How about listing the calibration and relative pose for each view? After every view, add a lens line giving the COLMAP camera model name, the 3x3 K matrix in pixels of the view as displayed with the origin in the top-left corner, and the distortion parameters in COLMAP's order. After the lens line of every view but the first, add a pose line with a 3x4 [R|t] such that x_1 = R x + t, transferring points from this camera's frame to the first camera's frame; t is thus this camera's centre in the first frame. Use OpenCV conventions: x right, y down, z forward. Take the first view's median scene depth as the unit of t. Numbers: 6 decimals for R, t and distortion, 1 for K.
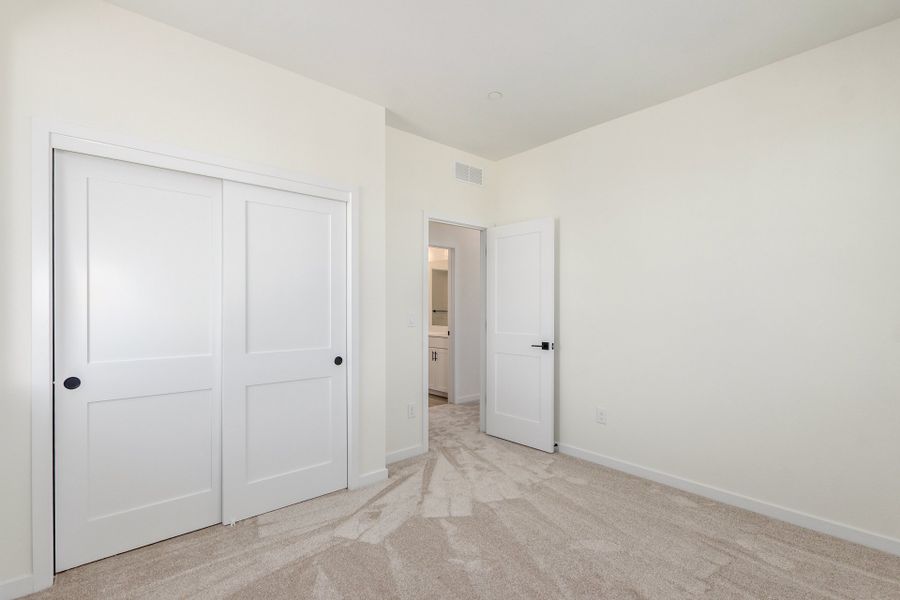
lens RADIAL K [[434.3, 0, 457.7], [0, 434.3, 304.7], [0, 0, 1]] dist [0.000866, -0.000996]
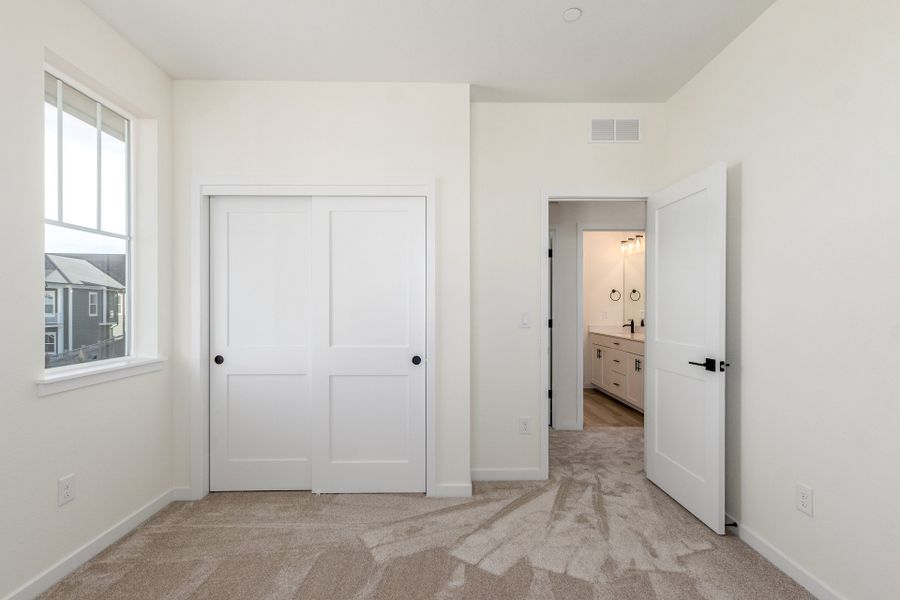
lens RADIAL K [[421.4, 0, 446.1], [0, 421.4, 305.6], [0, 0, 1]] dist [0.002655, -0.001383]
pose [[0.742928, -0.003419, -0.669363, 0.365898], [0.005922, 0.999981, 0.001466, 0.004554], [0.669345, -0.005053, 0.742934, 0.304506]]
